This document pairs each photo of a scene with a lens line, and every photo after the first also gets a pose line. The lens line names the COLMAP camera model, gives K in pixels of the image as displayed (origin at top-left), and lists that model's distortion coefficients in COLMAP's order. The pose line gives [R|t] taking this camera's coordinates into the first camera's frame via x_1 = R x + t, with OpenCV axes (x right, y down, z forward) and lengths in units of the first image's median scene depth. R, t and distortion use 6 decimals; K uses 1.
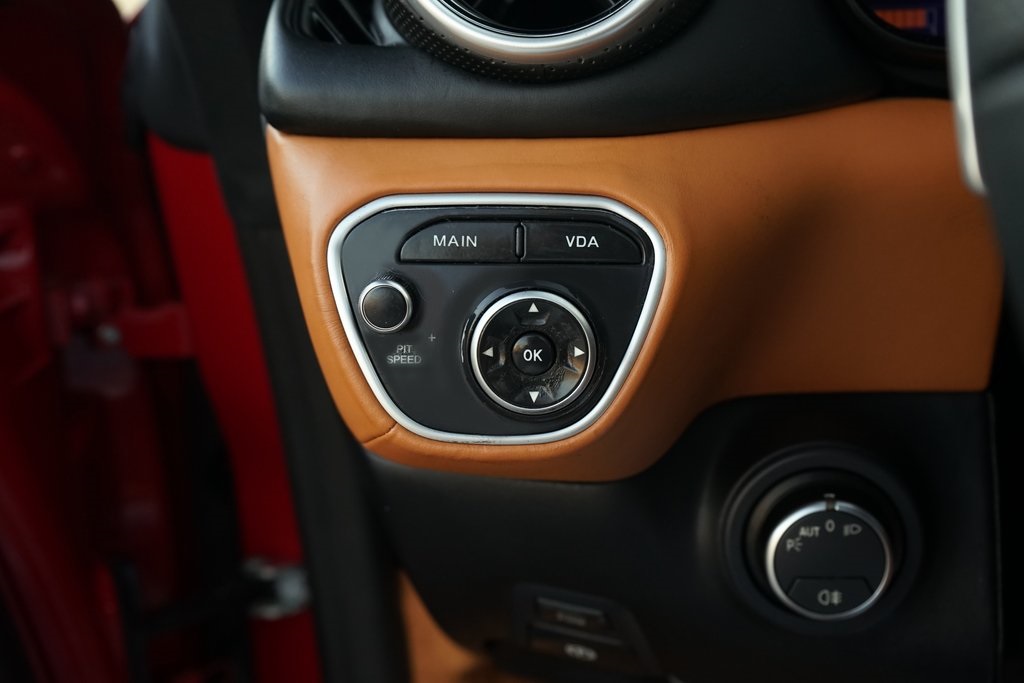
lens RADIAL K [[1270.1, 0, 510.8], [0, 1270.1, 344.1], [0, 0, 1]] dist [-0.021526, 0.000000]
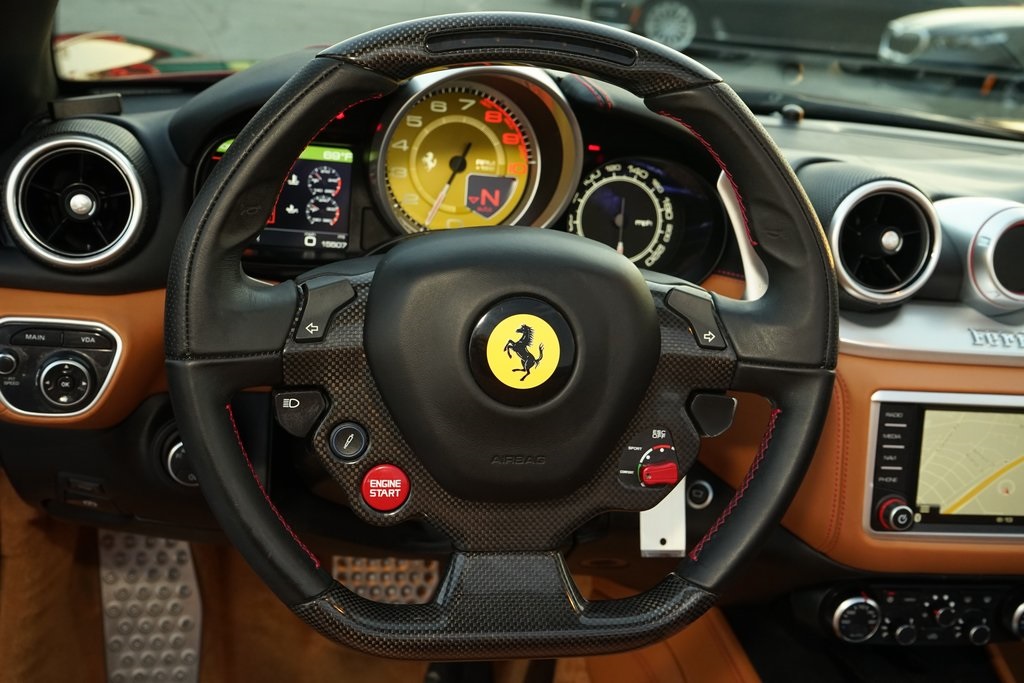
lens RADIAL K [[1184.7, 0, 522.0], [0, 1184.7, 345.6], [0, 0, 1]] dist [0.022561, 0.000000]
pose [[0.938172, 0.039079, 0.343956, 0.052848], [-0.063754, 0.996117, 0.060719, -0.270544], [-0.340247, -0.078894, 0.937021, -1.561489]]
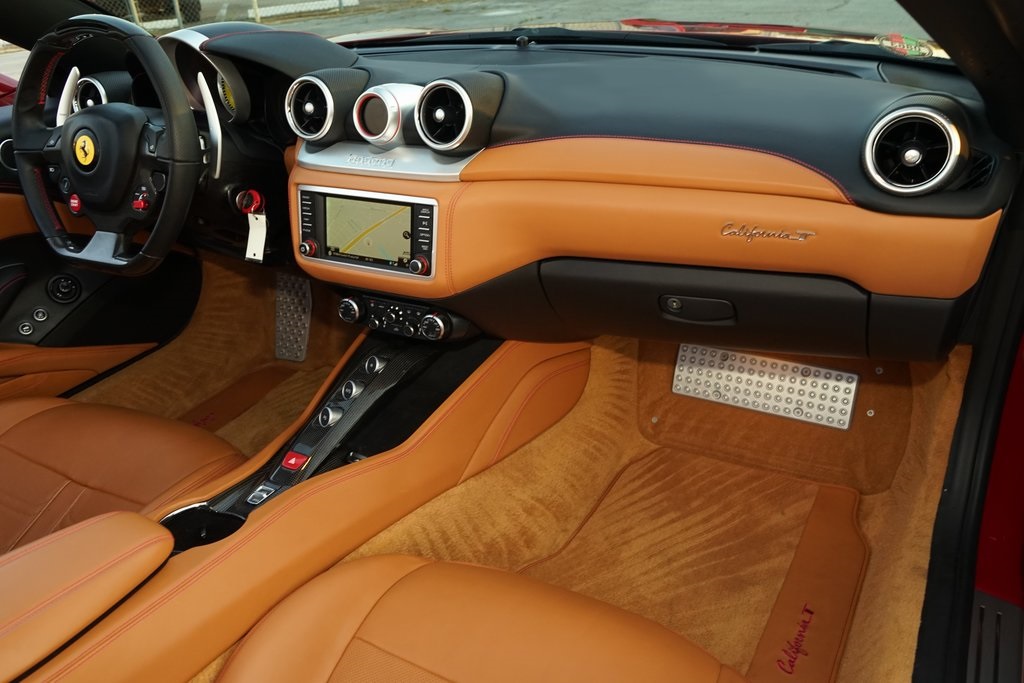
lens RADIAL K [[817.3, 0, 506.1], [0, 817.3, 343.3], [0, 0, 1]] dist [0.003337, -0.007768]
pose [[0.928402, 0.152091, -0.339025, 3.790921], [-0.075563, 0.970606, 0.228502, -0.277129], [0.363813, -0.186525, 0.912605, -2.466000]]
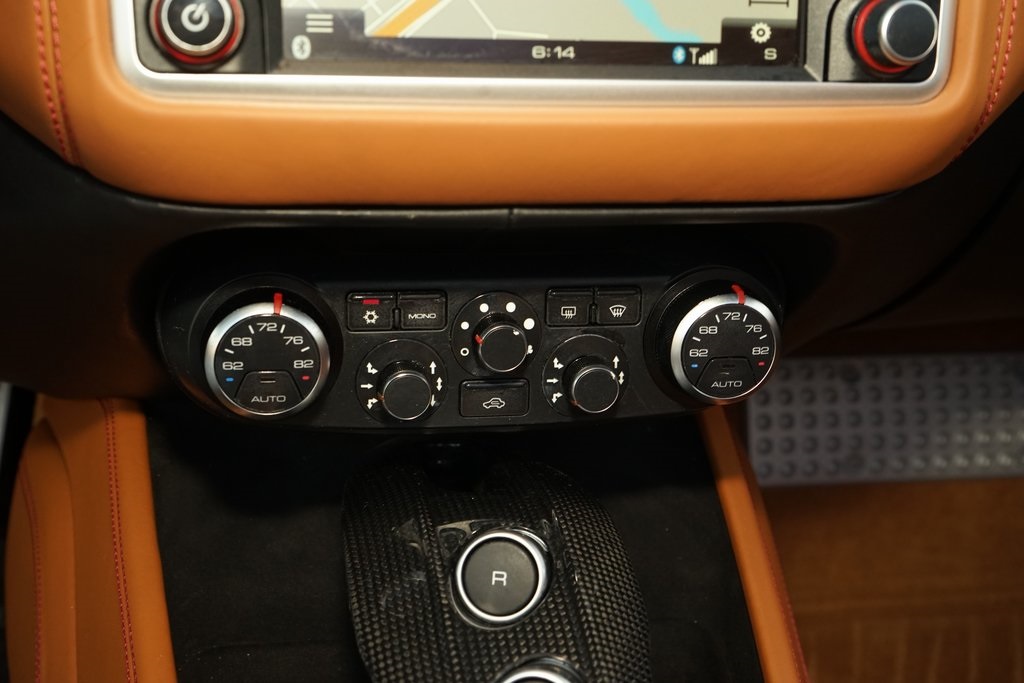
lens RADIAL K [[1288.0, 0, 509.7], [0, 1288.0, 336.7], [0, 0, 1]] dist [-0.004334, 0.000000]
pose [[0.942832, -0.040568, 0.330789, 1.606139], [0.001894, 0.993200, 0.116407, 0.329044], [-0.333262, -0.109126, 0.936498, -0.493452]]
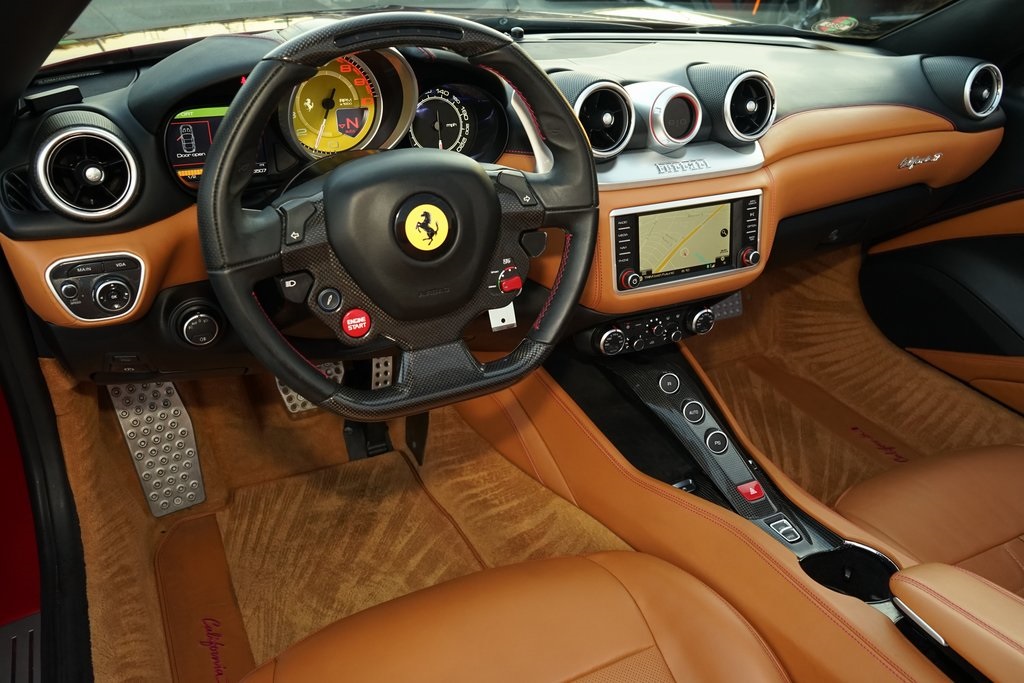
lens RADIAL K [[817.3, 0, 513.3], [0, 817.3, 339.9], [0, 0, 1]] dist [0.003337, -0.007768]
pose [[0.818613, -0.206172, 0.536066, -0.344015], [0.077542, 0.964478, 0.252528, -0.393175], [-0.569087, -0.165155, 0.805521, -1.717969]]
